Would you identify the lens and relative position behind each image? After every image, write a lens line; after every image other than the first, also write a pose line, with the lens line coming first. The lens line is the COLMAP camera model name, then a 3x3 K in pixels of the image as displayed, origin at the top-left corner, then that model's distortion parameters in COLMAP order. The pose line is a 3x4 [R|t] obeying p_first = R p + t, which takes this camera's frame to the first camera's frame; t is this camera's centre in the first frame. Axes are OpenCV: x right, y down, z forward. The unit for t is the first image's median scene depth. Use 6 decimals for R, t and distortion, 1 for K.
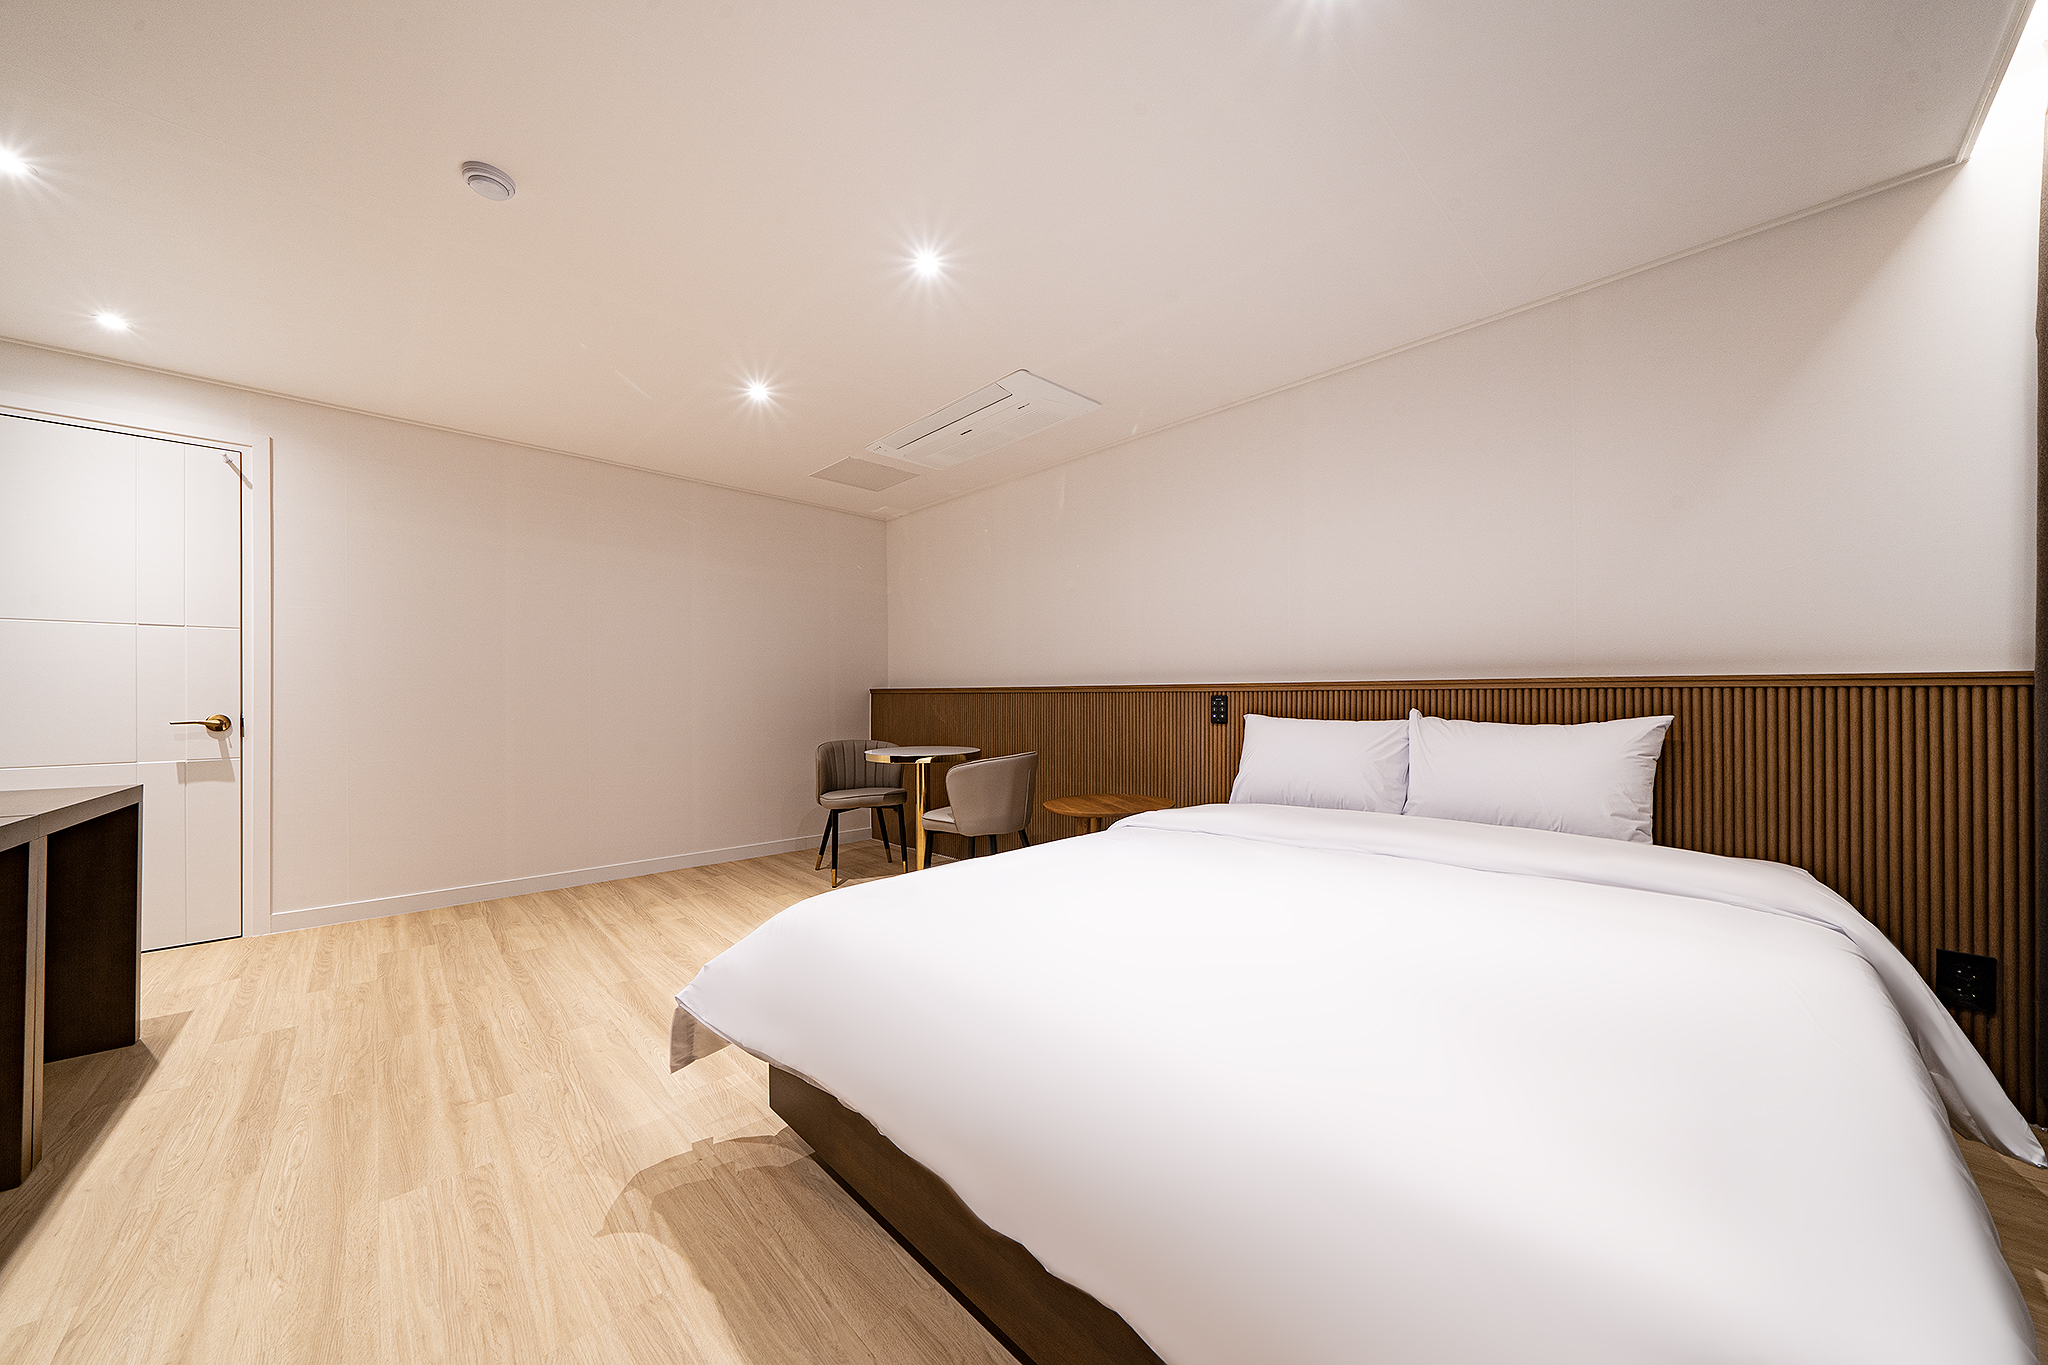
lens RADIAL K [[685.9, 0, 1017.1], [0, 685.9, 691.9], [0, 0, 1]] dist [-0.008203, 0.000270]
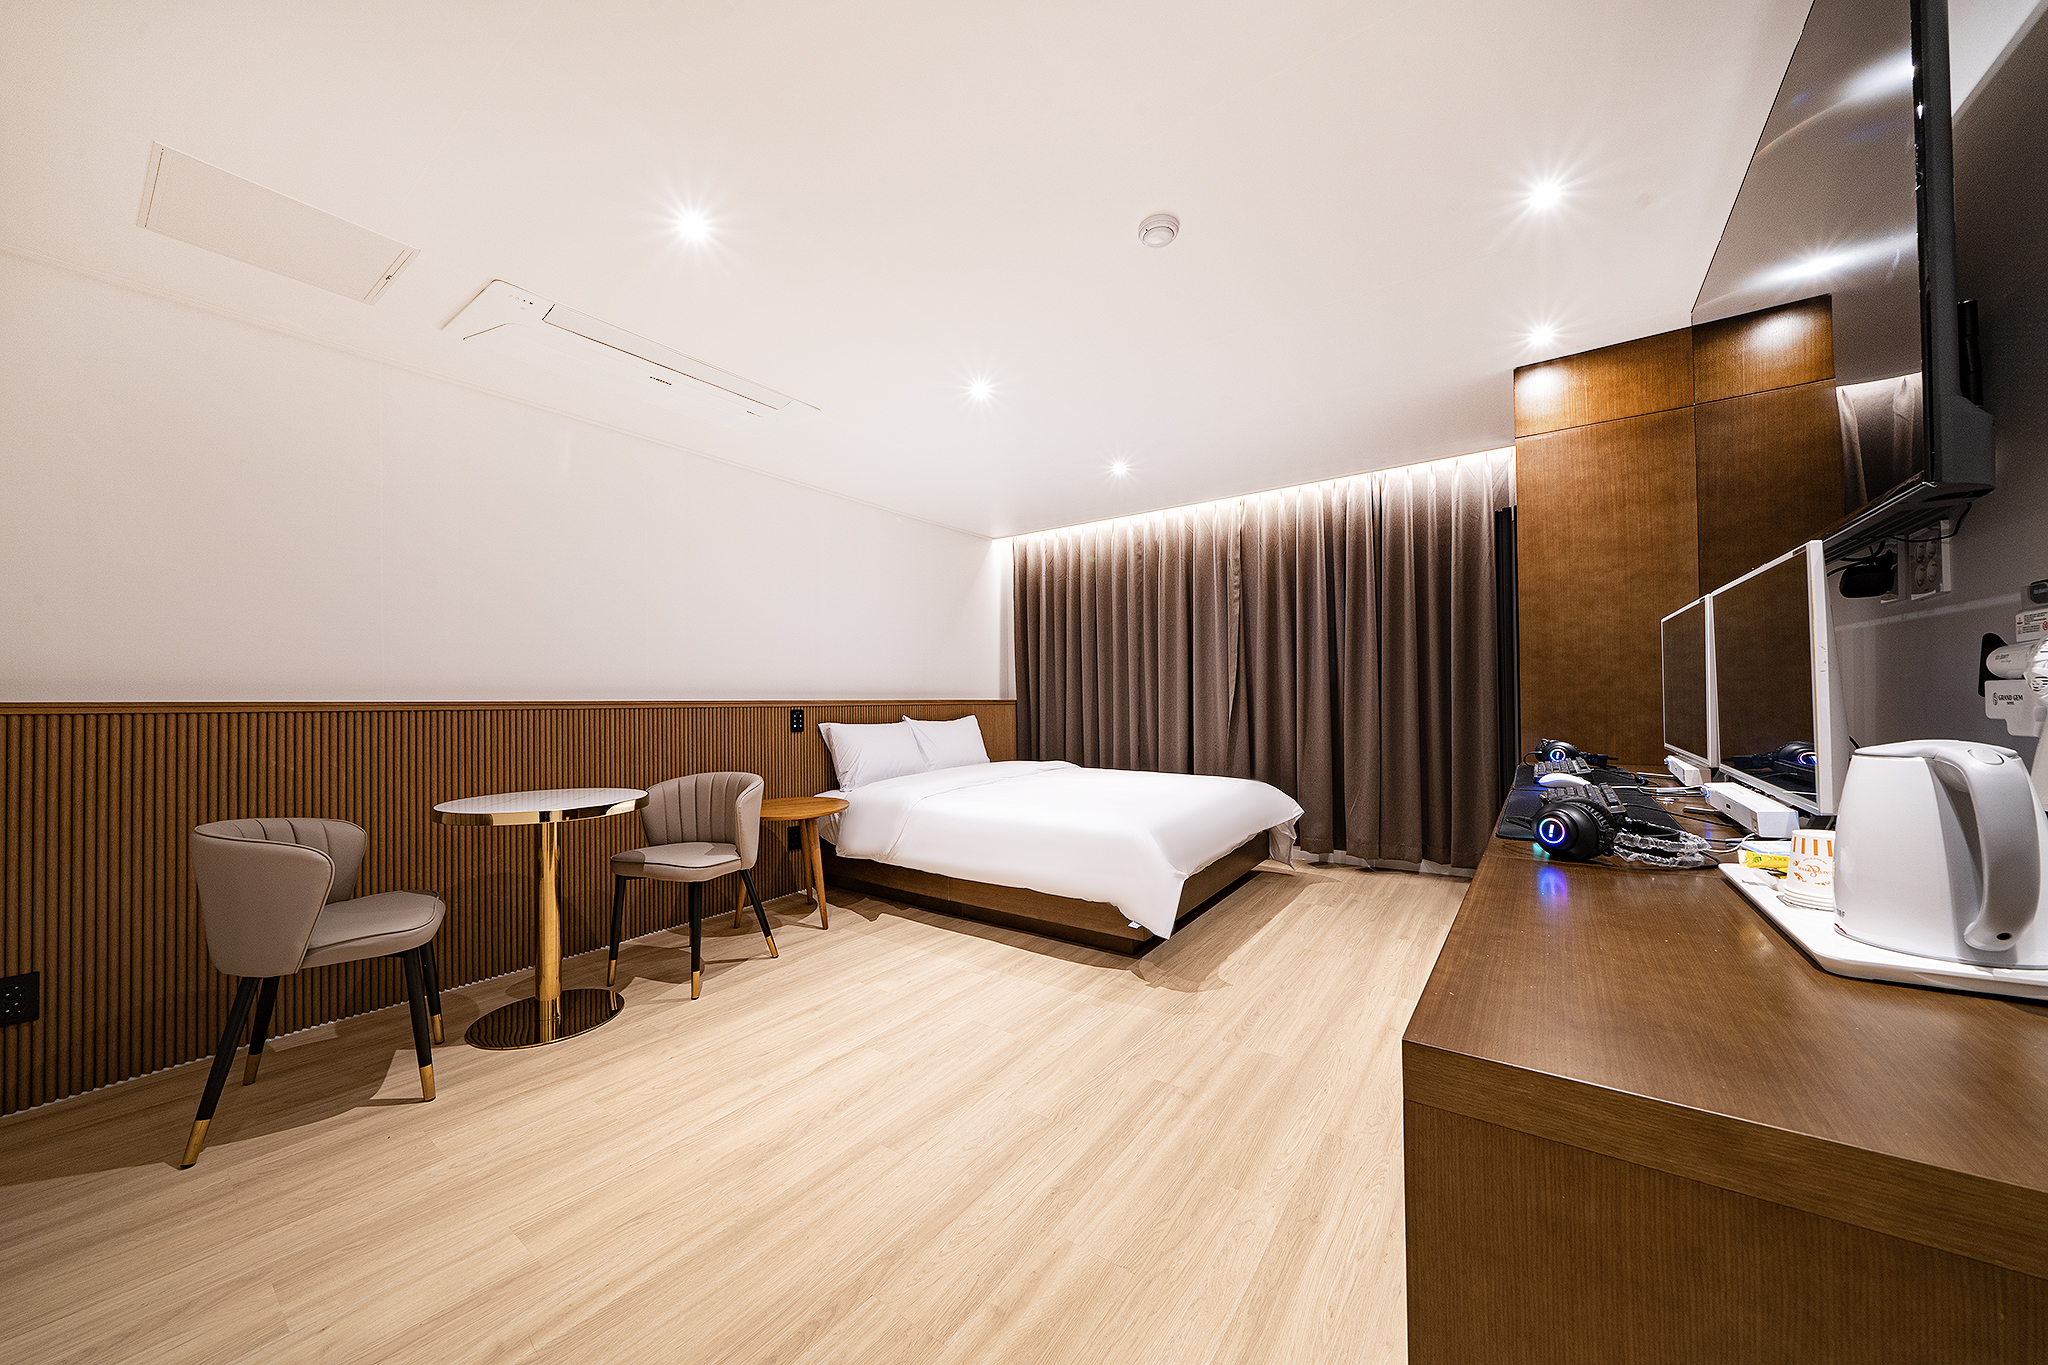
lens RADIAL K [[685.9, 0, 1010.2], [0, 685.9, 696.5], [0, 0, 1]] dist [-0.008203, 0.000270]
pose [[-0.155050, 0.006522, 0.987885, -1.483891], [0.002505, 0.999978, -0.006209, -0.016292], [-0.987903, 0.001512, -0.155063, 1.157990]]
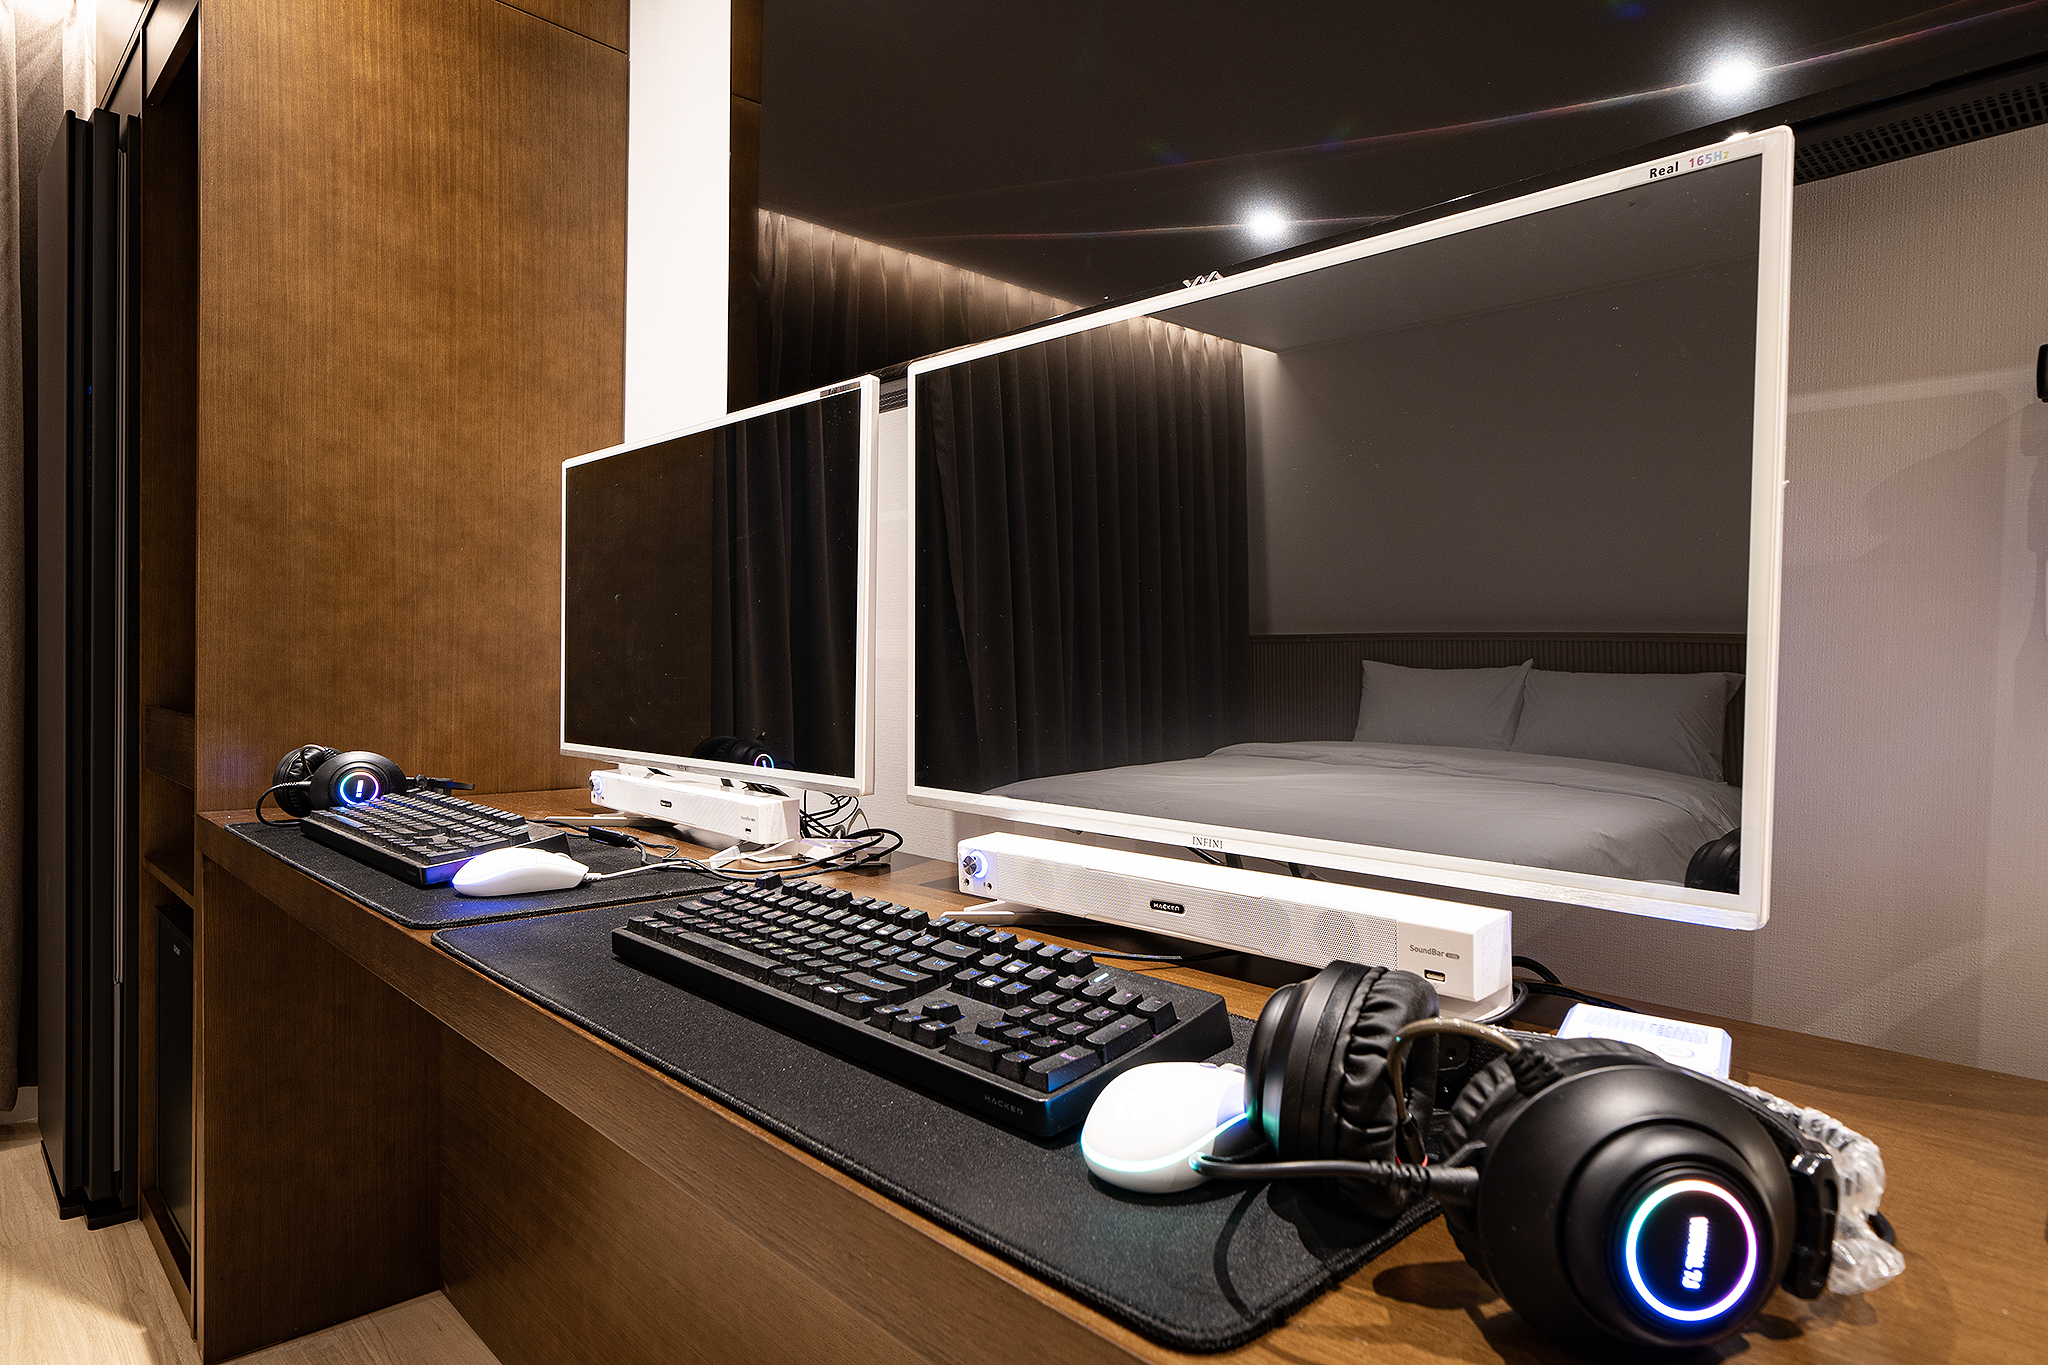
lens RADIAL K [[1191.0, 0, 1071.4], [0, 1191.0, 662.8], [0, 0, 1]] dist [0.041813, -0.001004]
pose [[-0.998881, -0.018977, -0.043332, -0.483904], [-0.018482, 0.999760, -0.011792, 0.012250], [0.043545, -0.010978, -0.998991, 0.597710]]
